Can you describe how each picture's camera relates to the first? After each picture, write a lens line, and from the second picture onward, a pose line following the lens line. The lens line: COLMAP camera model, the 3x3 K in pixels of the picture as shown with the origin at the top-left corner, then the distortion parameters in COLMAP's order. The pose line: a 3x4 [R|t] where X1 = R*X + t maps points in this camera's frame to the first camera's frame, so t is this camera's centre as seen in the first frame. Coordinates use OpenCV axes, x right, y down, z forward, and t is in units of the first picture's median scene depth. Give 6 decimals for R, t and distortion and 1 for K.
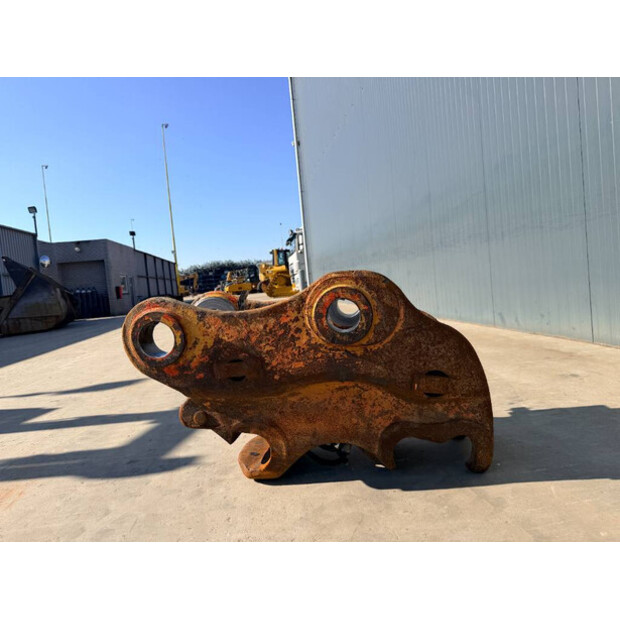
lens RADIAL K [[433.8, 0, 308.6], [0, 433.8, 307.8], [0, 0, 1]] dist [0.067904, -0.122592]
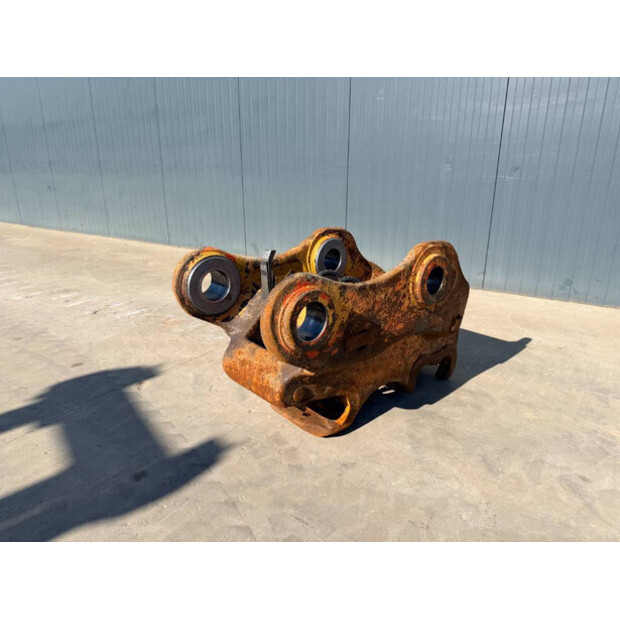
lens RADIAL K [[433.8, 0, 308.6], [0, 433.8, 307.8], [0, 0, 1]] dist [0.067904, -0.122592]
pose [[0.681357, -0.121491, 0.721798, -0.983587], [-0.022325, 0.982221, 0.186398, -0.119450], [-0.731611, -0.143118, 0.666531, 0.422518]]
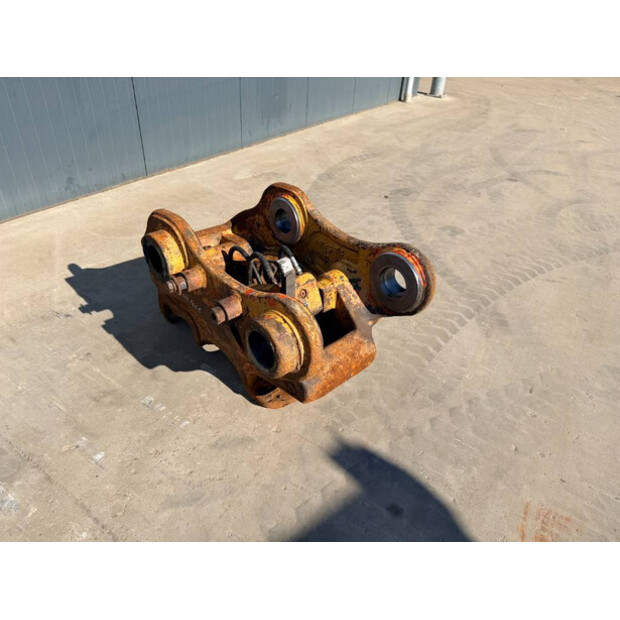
lens RADIAL K [[433.8, 0, 308.6], [0, 433.8, 307.8], [0, 0, 1]] dist [0.067904, -0.122592]
pose [[-0.747486, -0.328359, 0.577448, -0.839411], [0.056680, 0.834589, 0.547949, -0.500521], [-0.661856, 0.442314, -0.605232, 1.911159]]
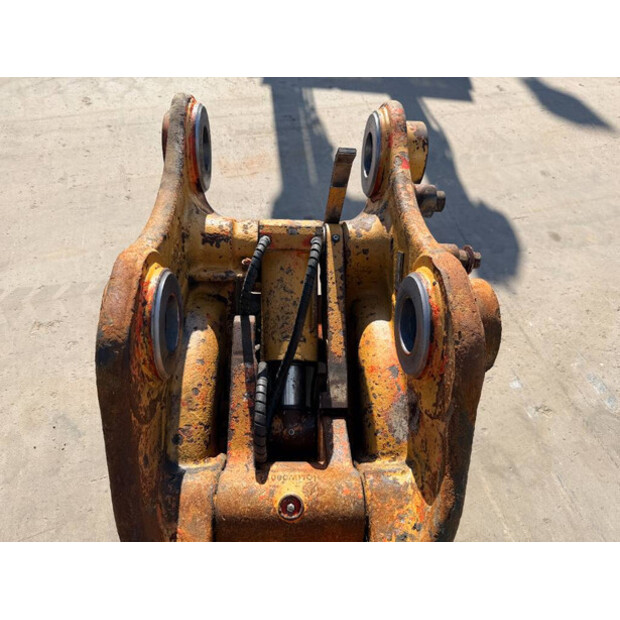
lens RADIAL K [[433.8, 0, 308.6], [0, 433.8, 307.8], [0, 0, 1]] dist [0.067904, -0.122592]
pose [[0.120105, 0.842397, -0.525302, 0.401843], [-0.136517, 0.538120, 0.831739, -0.503870], [0.983330, -0.028184, 0.179633, 1.097900]]
